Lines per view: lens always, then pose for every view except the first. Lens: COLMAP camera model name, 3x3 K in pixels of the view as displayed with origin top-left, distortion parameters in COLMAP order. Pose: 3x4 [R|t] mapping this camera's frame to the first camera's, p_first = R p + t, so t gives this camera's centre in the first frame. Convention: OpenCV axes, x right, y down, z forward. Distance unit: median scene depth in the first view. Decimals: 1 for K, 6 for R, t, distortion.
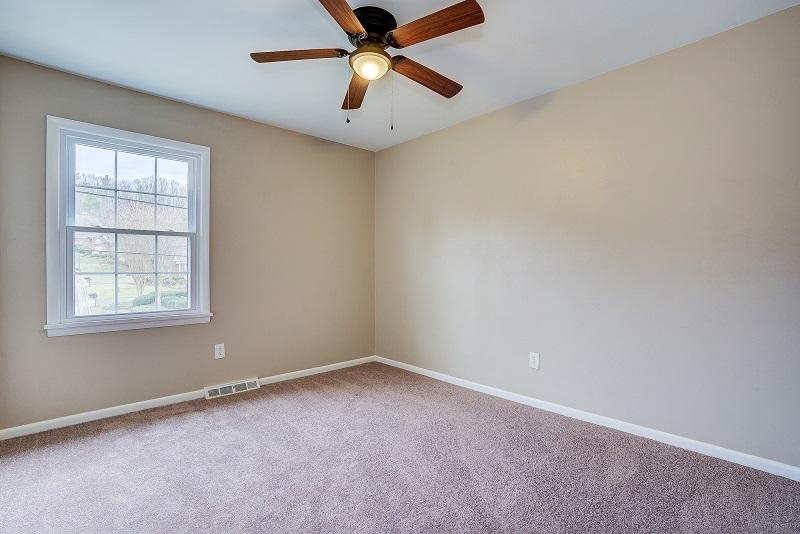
lens RADIAL K [[372.4, 0, 407.2], [0, 372.4, 271.0], [0, 0, 1]] dist [-0.064180, 0.021323]
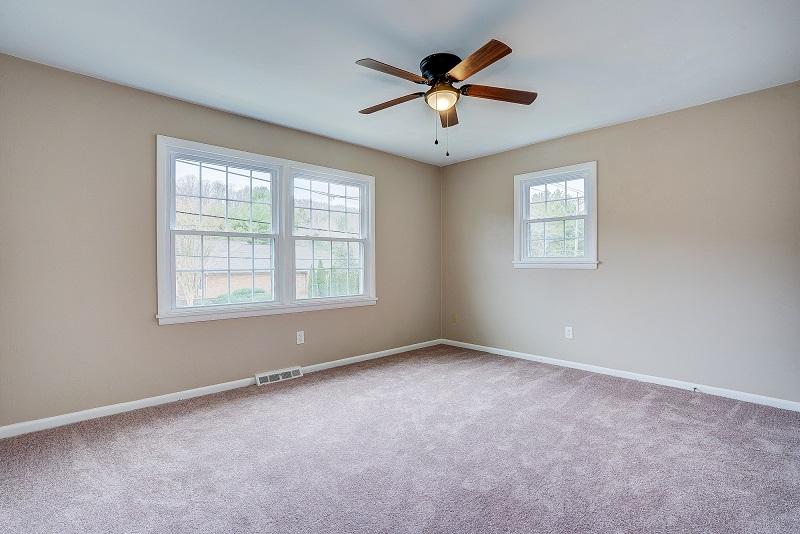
lens RADIAL K [[372.4, 0, 401.0], [0, 372.4, 262.5], [0, 0, 1]] dist [-0.064180, 0.021323]
pose [[0.999988, -0.004981, 0.000300, -0.202910], [0.004985, 0.999871, -0.015270, 0.002163], [-0.000223, 0.015271, 0.999883, -0.180274]]
